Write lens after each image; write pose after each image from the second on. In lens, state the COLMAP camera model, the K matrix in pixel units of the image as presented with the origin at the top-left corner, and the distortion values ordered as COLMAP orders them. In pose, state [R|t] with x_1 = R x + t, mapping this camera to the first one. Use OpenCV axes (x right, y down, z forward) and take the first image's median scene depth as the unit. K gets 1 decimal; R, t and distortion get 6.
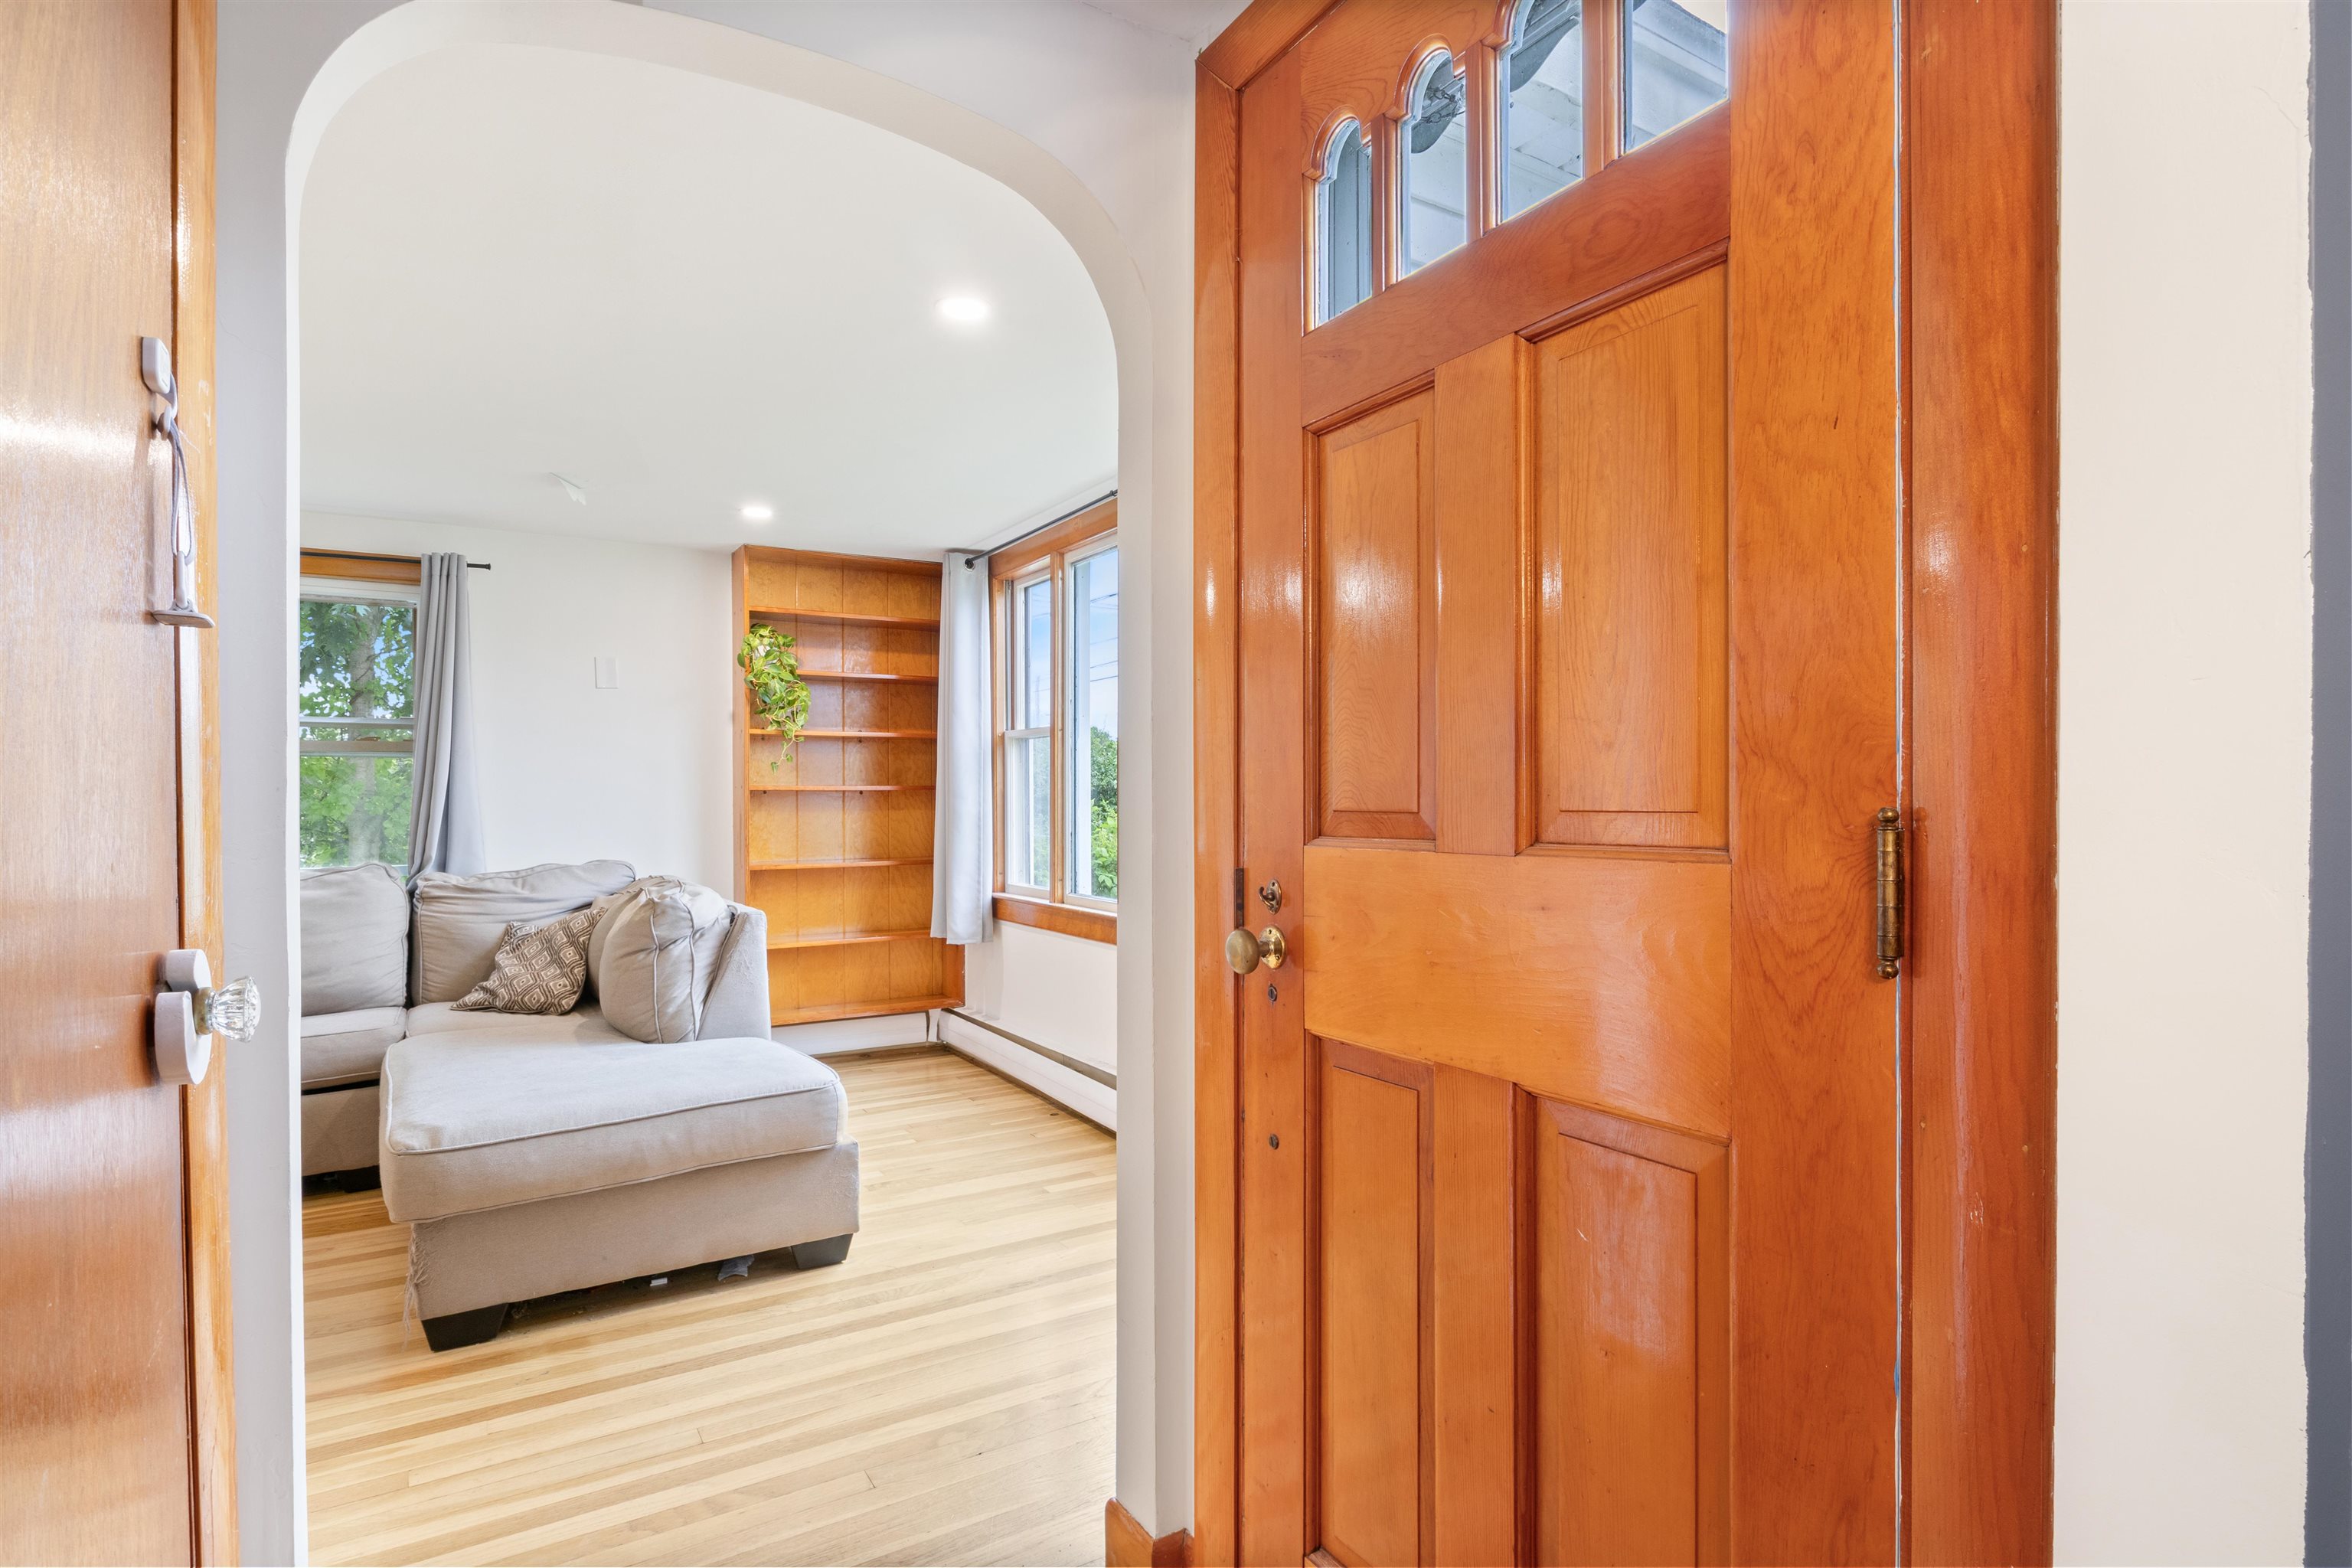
lens RADIAL K [[1167.3, 0, 1169.6], [0, 1167.3, 791.3], [0, 0, 1]] dist [-0.009569, -0.002761]
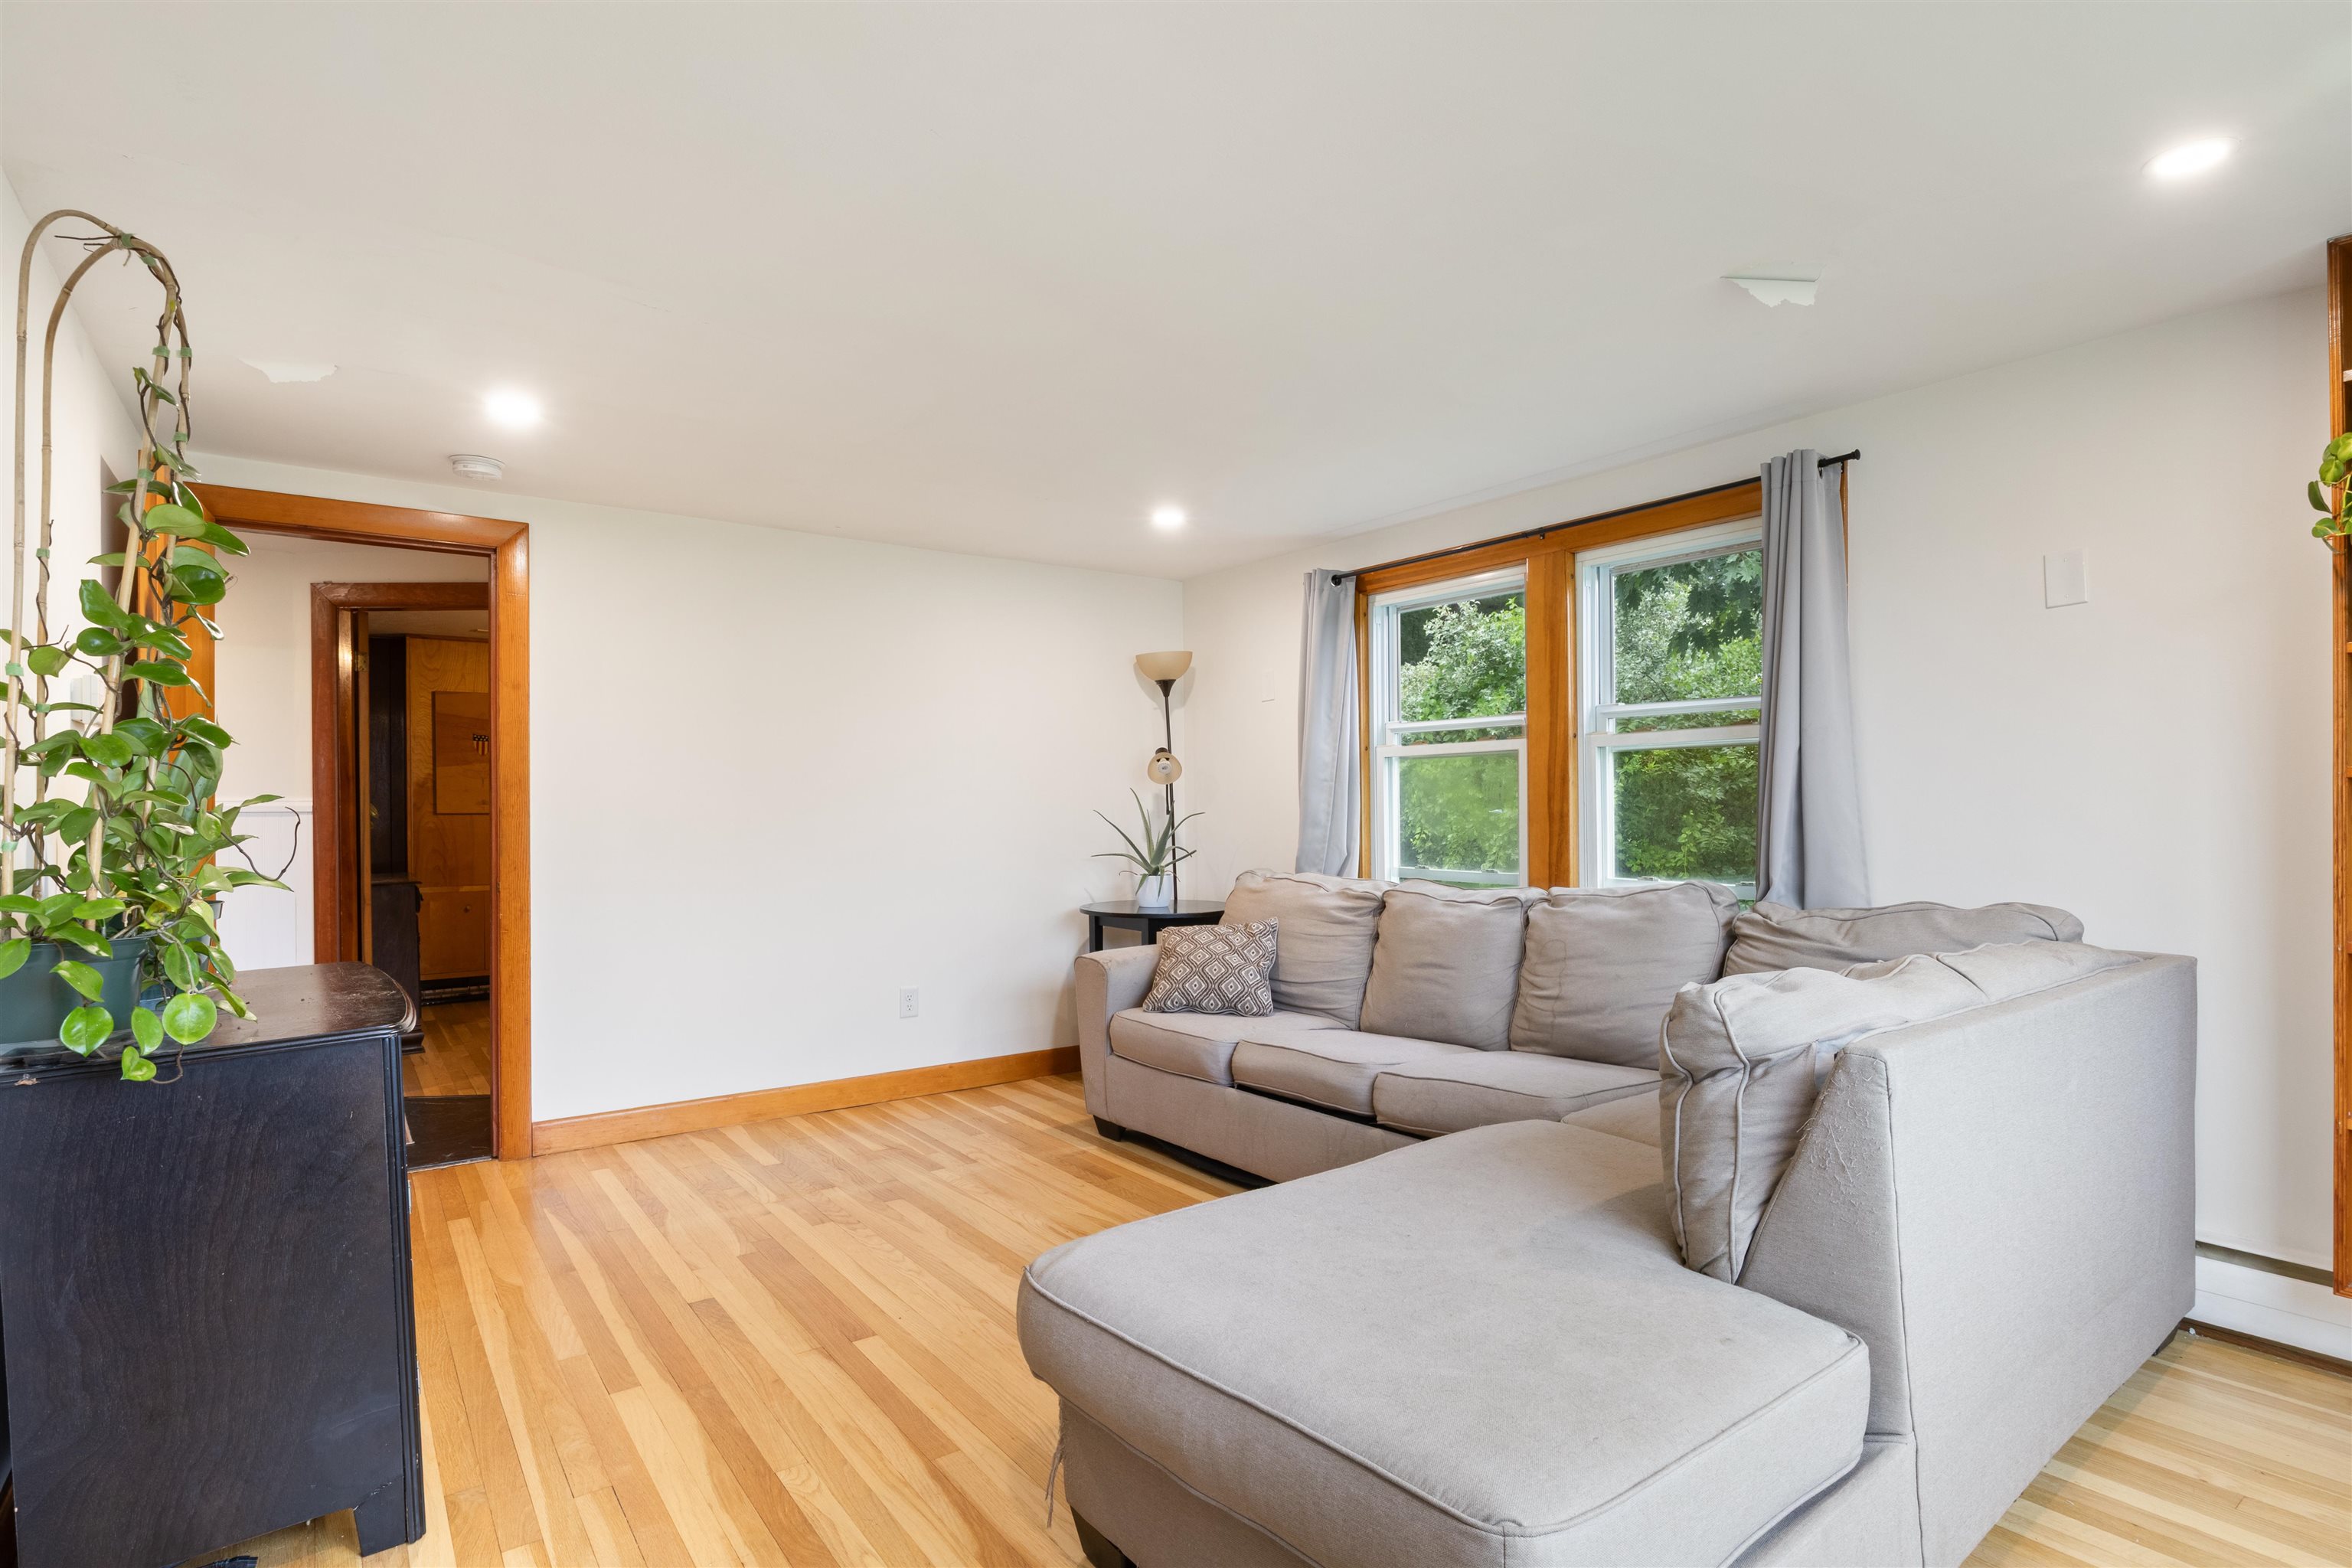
lens RADIAL K [[1167.3, 0, 1171.1], [0, 1167.3, 802.2], [0, 0, 1]] dist [-0.009569, -0.002761]
pose [[0.067527, 0.001346, -0.997717, 0.069203], [0.007307, 0.999972, 0.001844, 0.004607], [0.997691, -0.007415, 0.067515, 0.642831]]
